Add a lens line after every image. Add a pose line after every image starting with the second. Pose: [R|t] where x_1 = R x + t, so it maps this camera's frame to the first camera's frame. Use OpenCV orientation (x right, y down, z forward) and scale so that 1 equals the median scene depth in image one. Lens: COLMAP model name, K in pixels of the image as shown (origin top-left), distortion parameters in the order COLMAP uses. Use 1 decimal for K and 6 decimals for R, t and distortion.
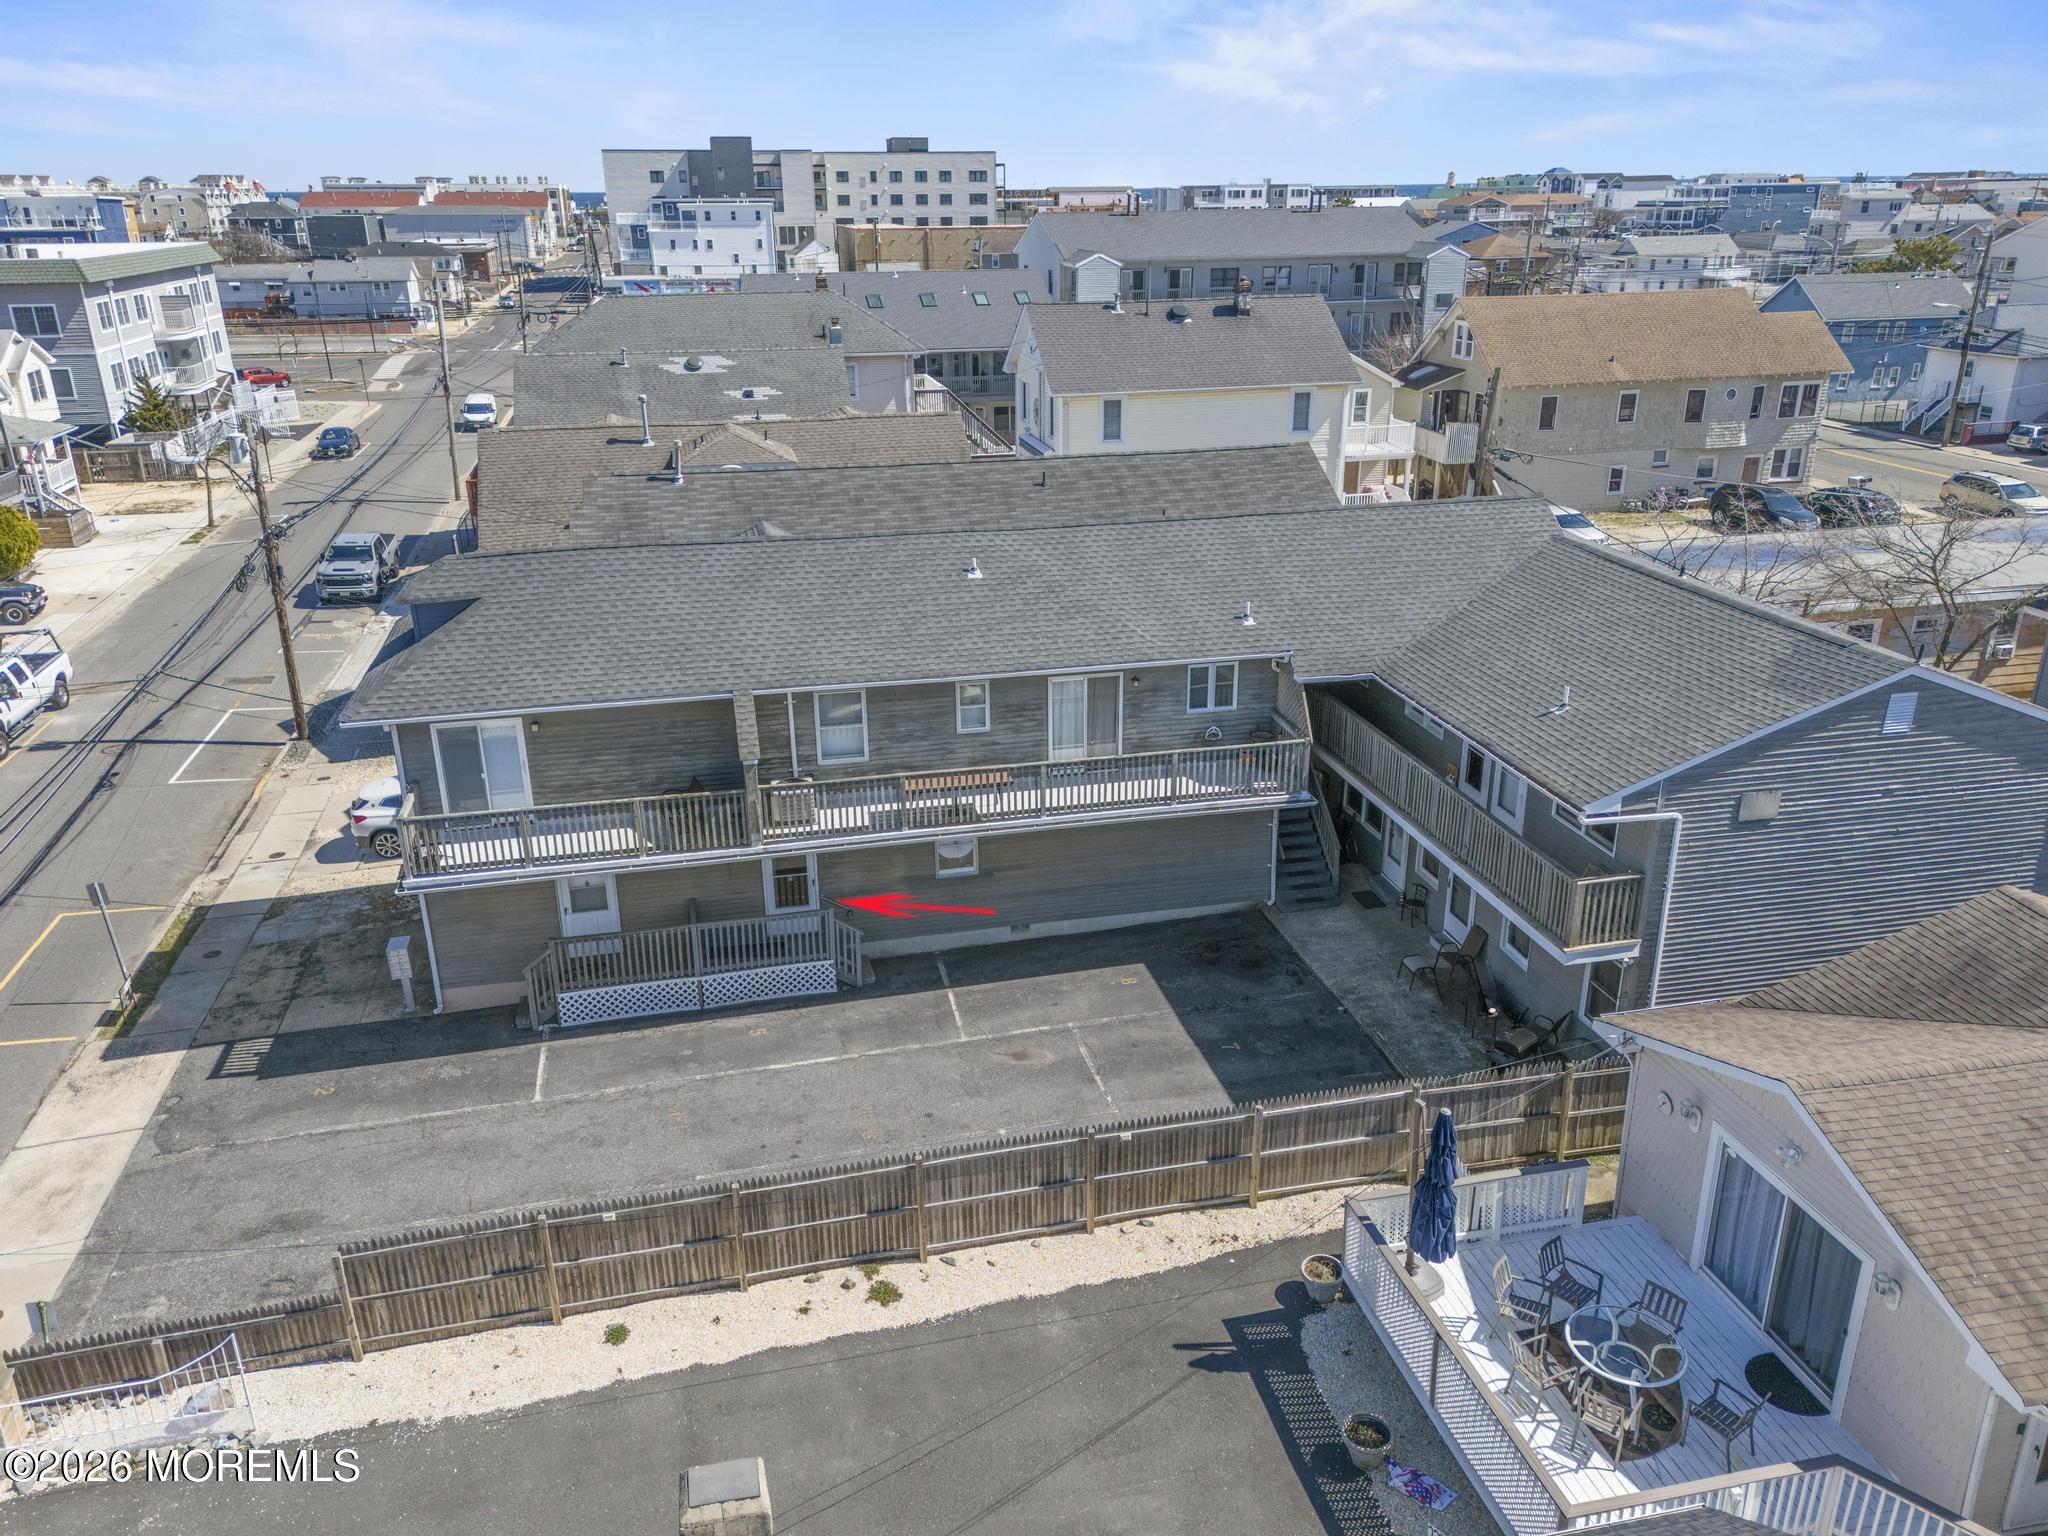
lens RADIAL K [[1498.9, 0, 1017.6], [0, 1498.9, 762.0], [0, 0, 1]] dist [0.077555, -0.073838]
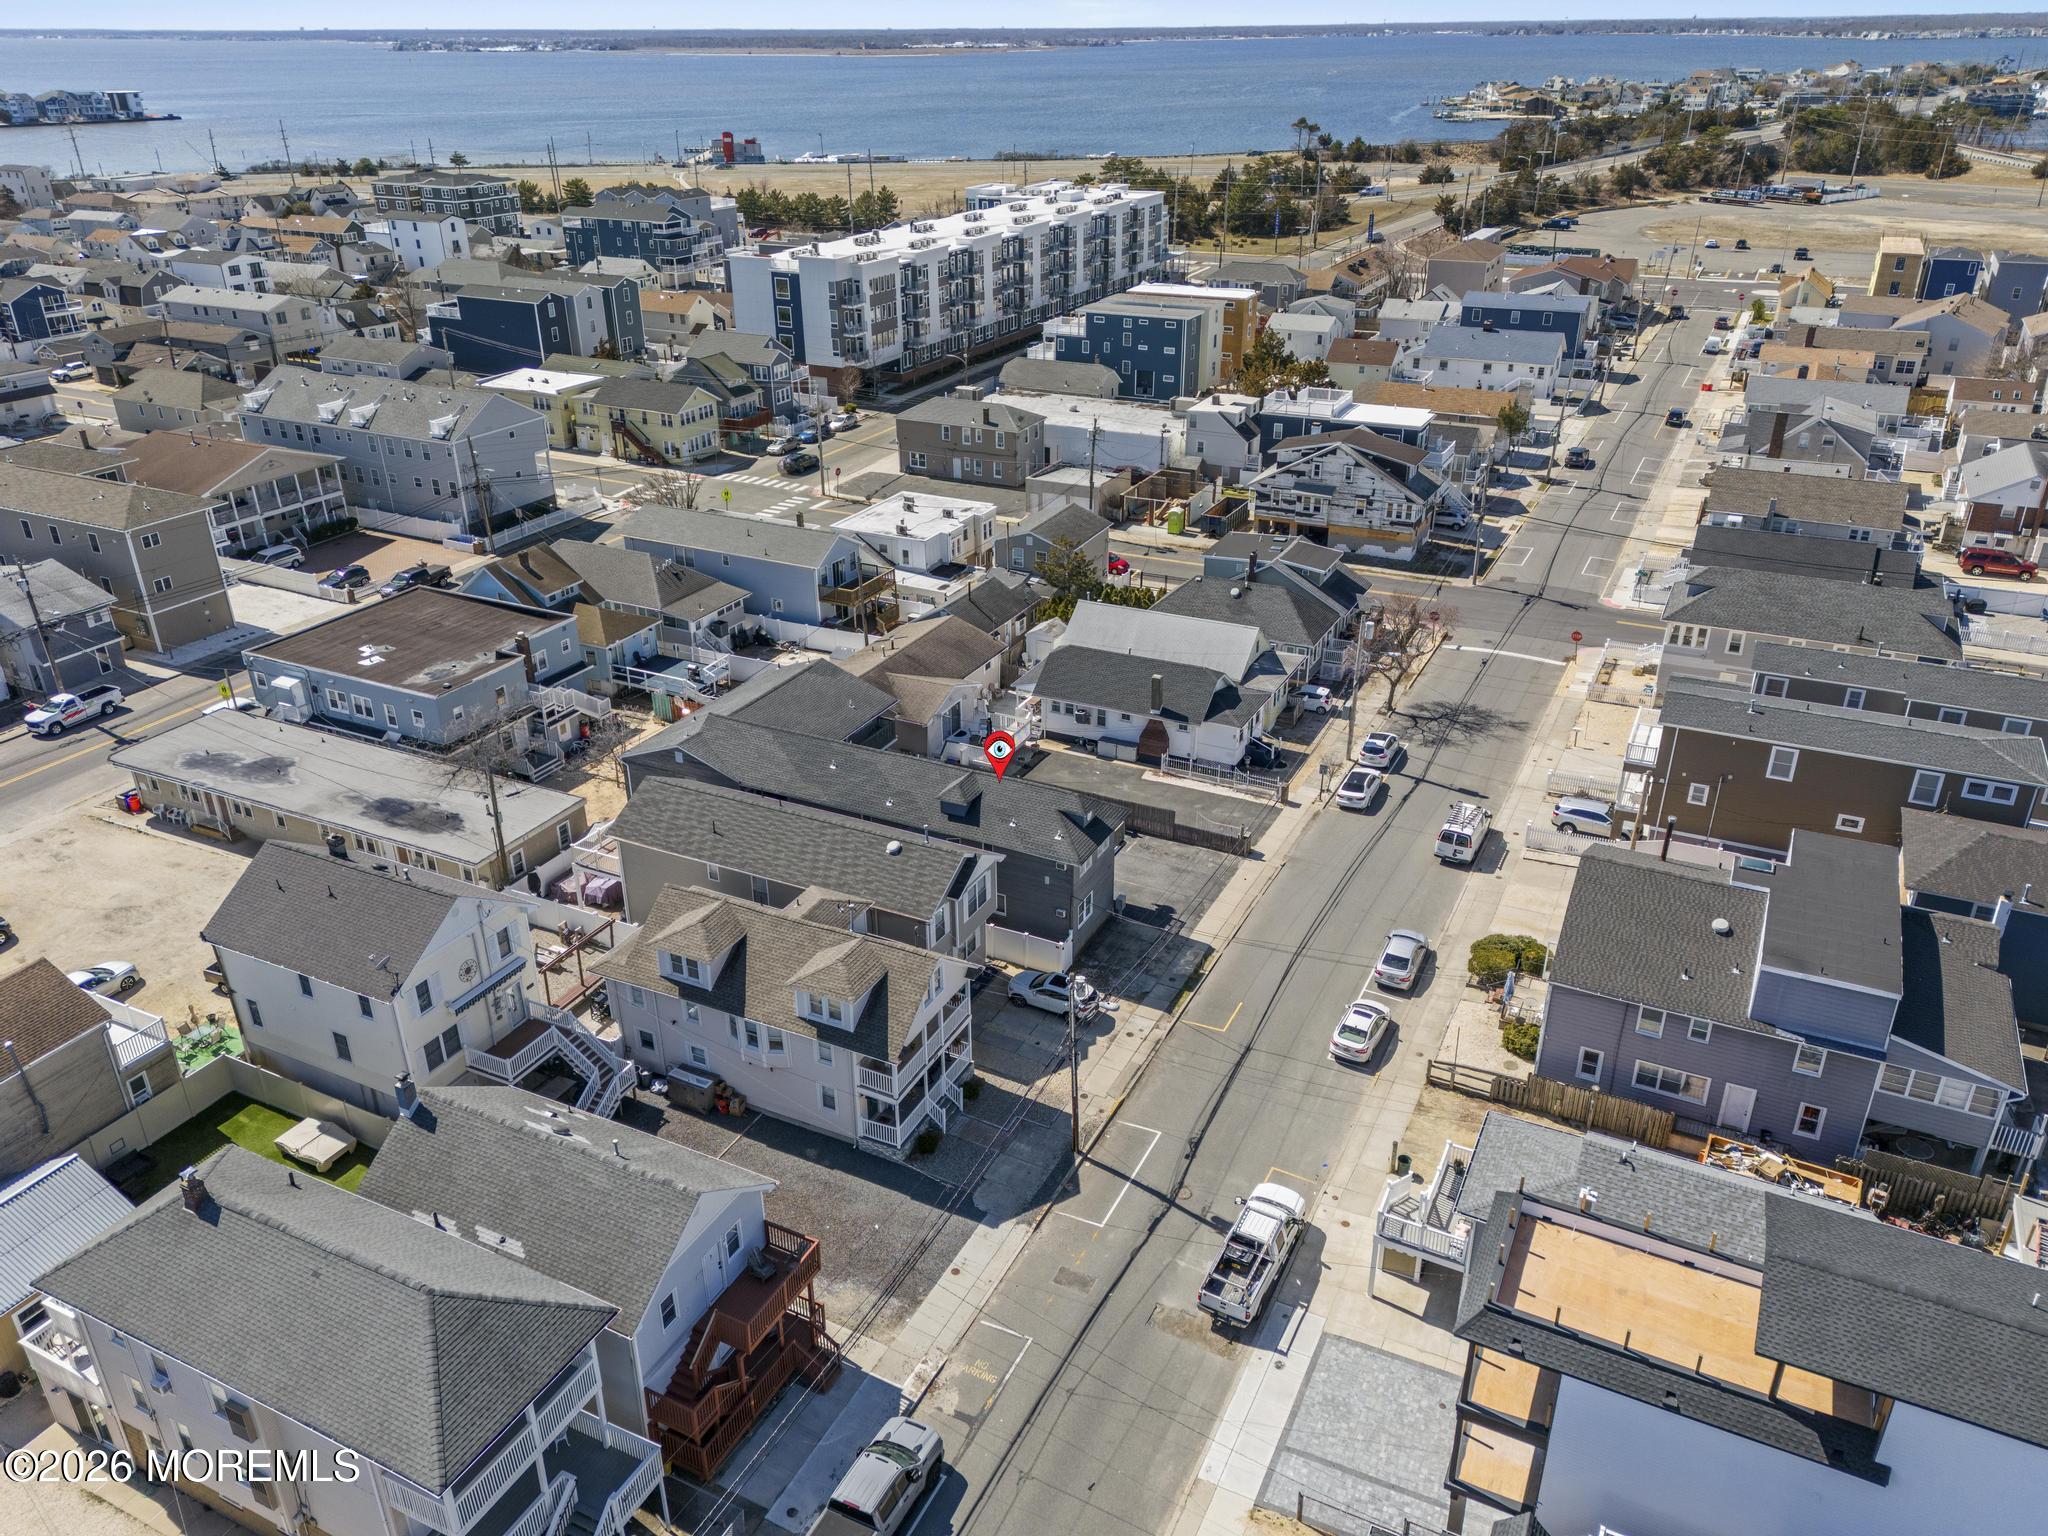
lens RADIAL K [[1498.9, 0, 1023.5], [0, 1498.9, 759.6], [0, 0, 1]] dist [0.077555, -0.073838]
pose [[-0.777087, -0.260540, 0.572936, -1.716883], [0.236162, 0.723086, 0.649133, -1.827003], [-0.583407, 0.639738, -0.500371, 2.233000]]
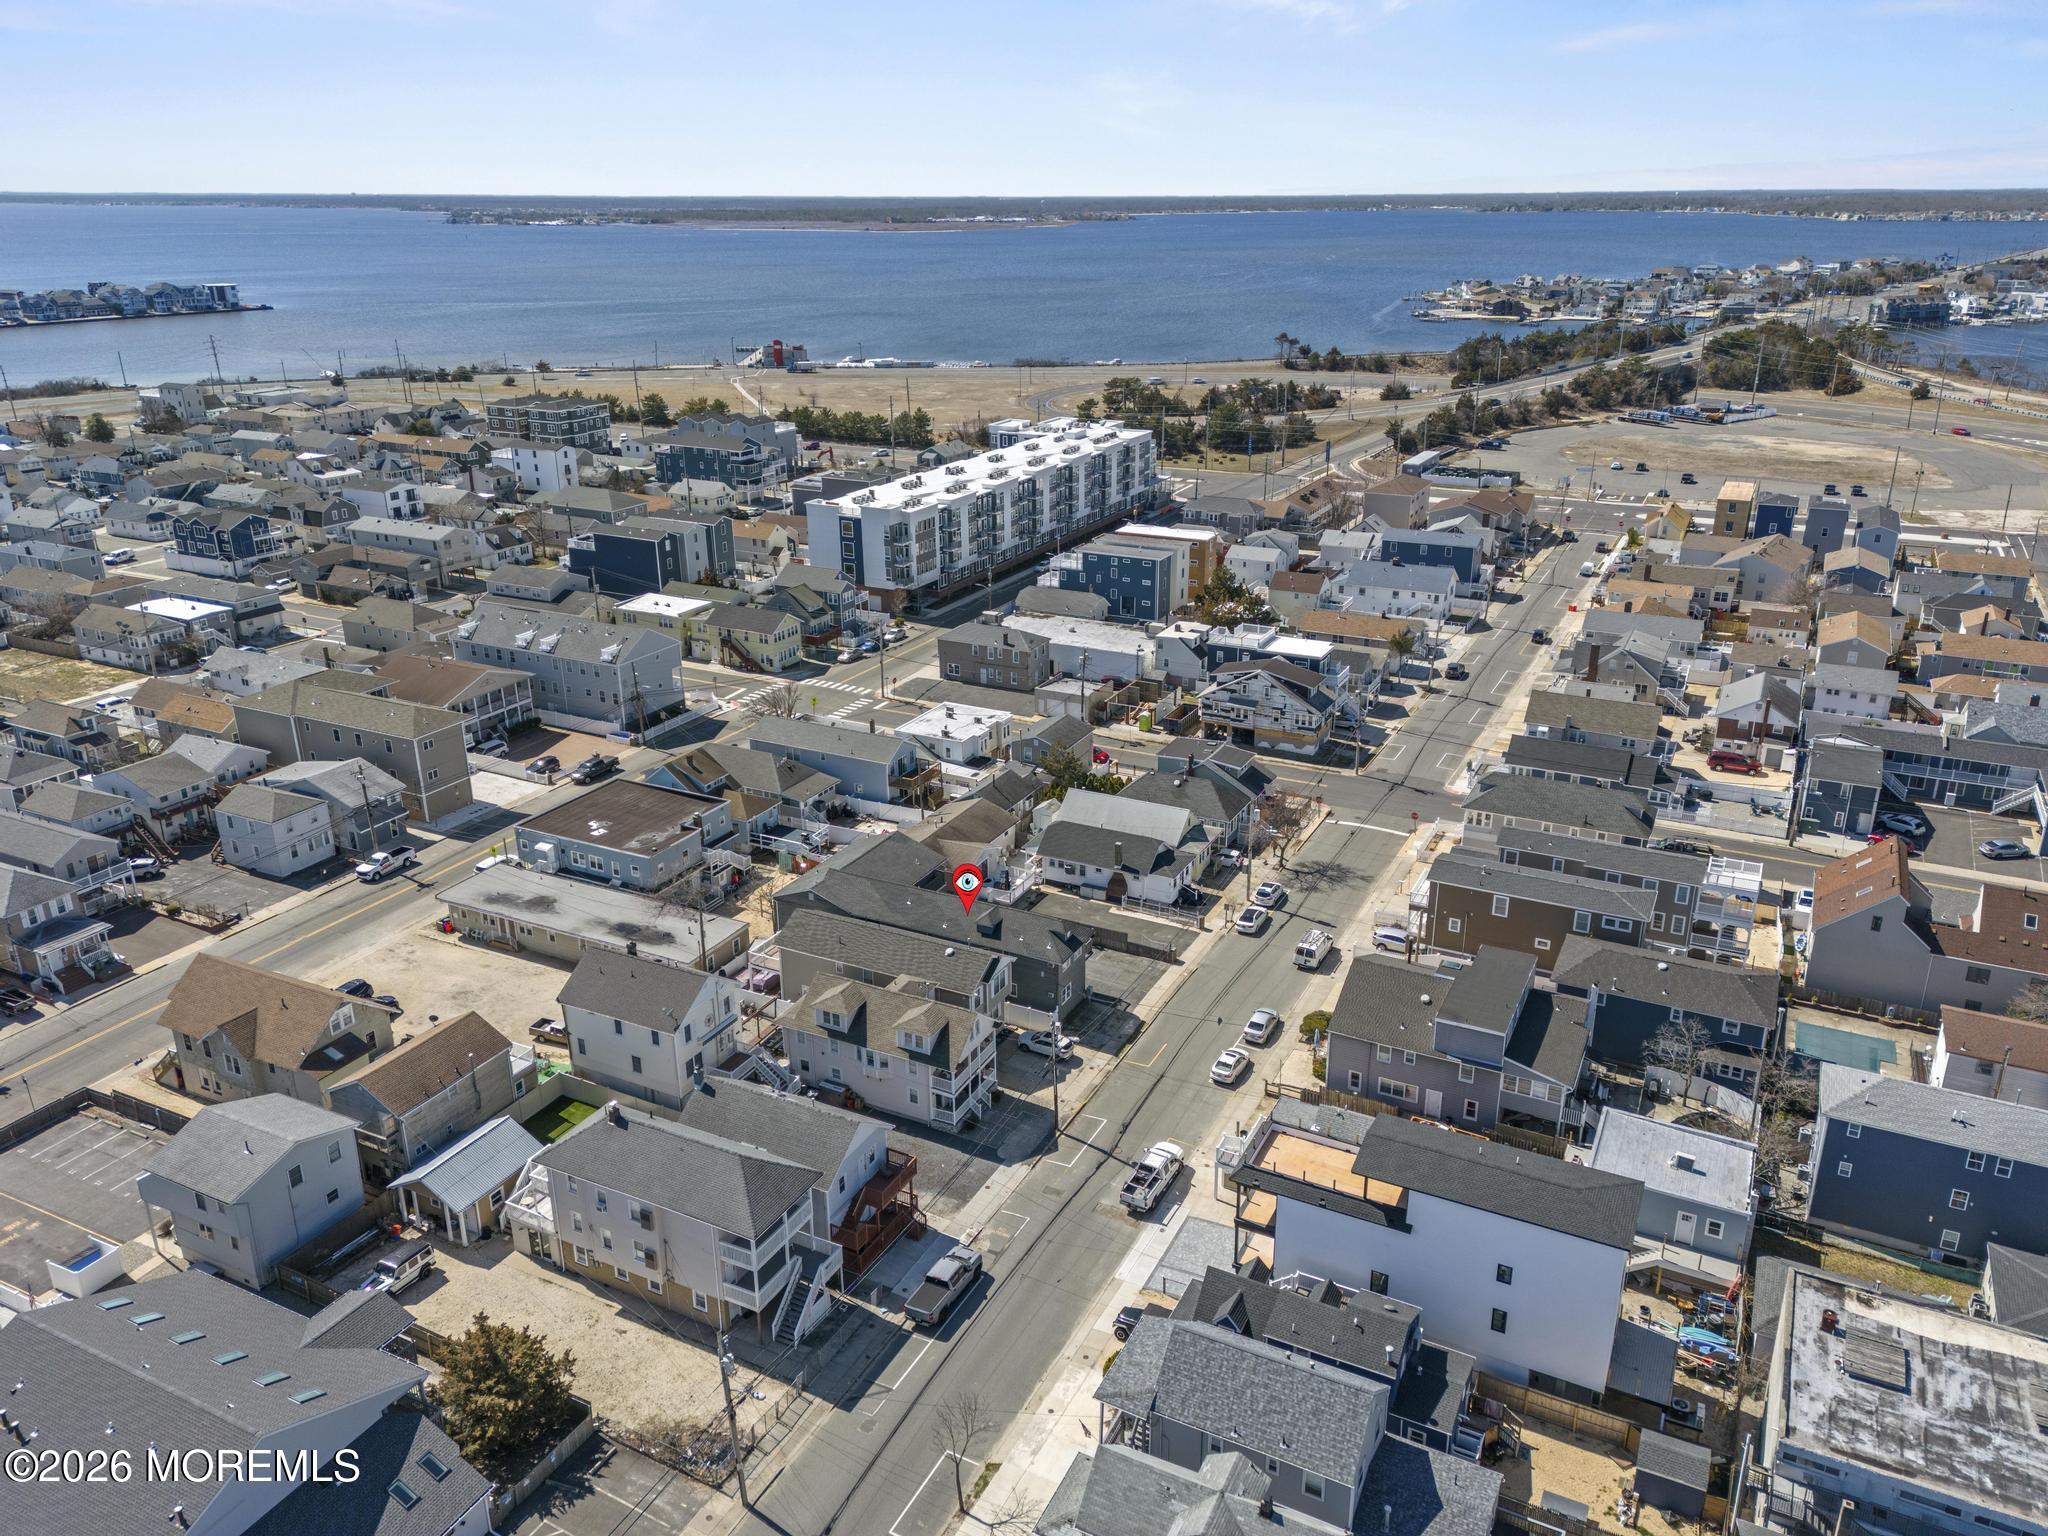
lens RADIAL K [[1498.9, 0, 1038.5], [0, 1498.9, 752.4], [0, 0, 1]] dist [0.077555, -0.073838]
pose [[-0.775937, -0.209208, 0.595108, -2.659534], [0.231559, 0.783077, 0.577209, -2.878064], [-0.586772, 0.585681, -0.559175, 3.020977]]
